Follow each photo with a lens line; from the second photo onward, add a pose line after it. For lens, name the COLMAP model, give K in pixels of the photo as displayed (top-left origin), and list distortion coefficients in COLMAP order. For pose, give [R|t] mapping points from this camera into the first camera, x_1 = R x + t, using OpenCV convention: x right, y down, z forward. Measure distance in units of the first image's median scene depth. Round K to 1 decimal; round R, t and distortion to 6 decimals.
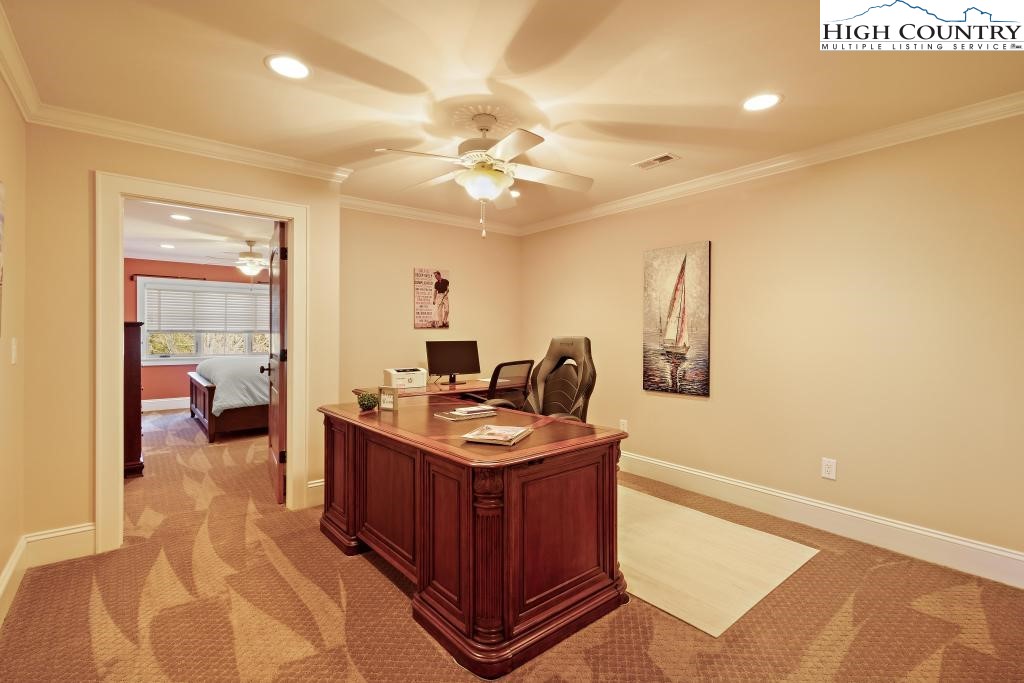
lens RADIAL K [[470.5, 0, 519.8], [0, 470.5, 337.9], [0, 0, 1]] dist [0.006117, 0.000029]
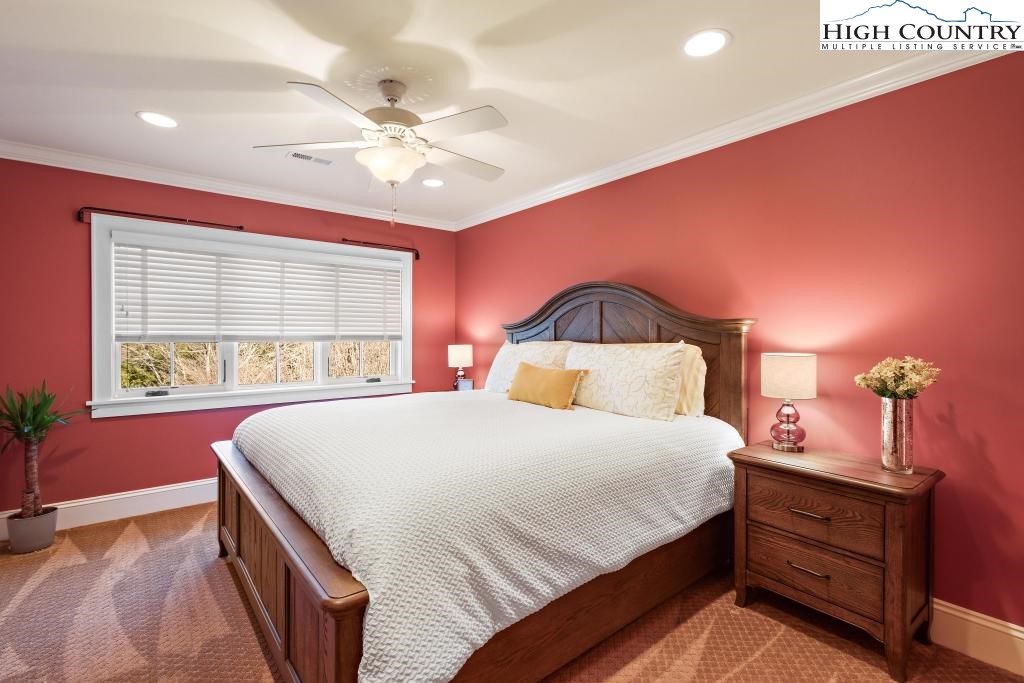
lens RADIAL K [[470.5, 0, 509.6], [0, 470.5, 340.6], [0, 0, 1]] dist [0.006117, 0.000029]
pose [[0.999880, -0.002691, -0.015254, -0.418838], [0.002652, 0.999993, -0.002596, -0.010141], [0.015261, 0.002555, 0.999880, 0.570394]]
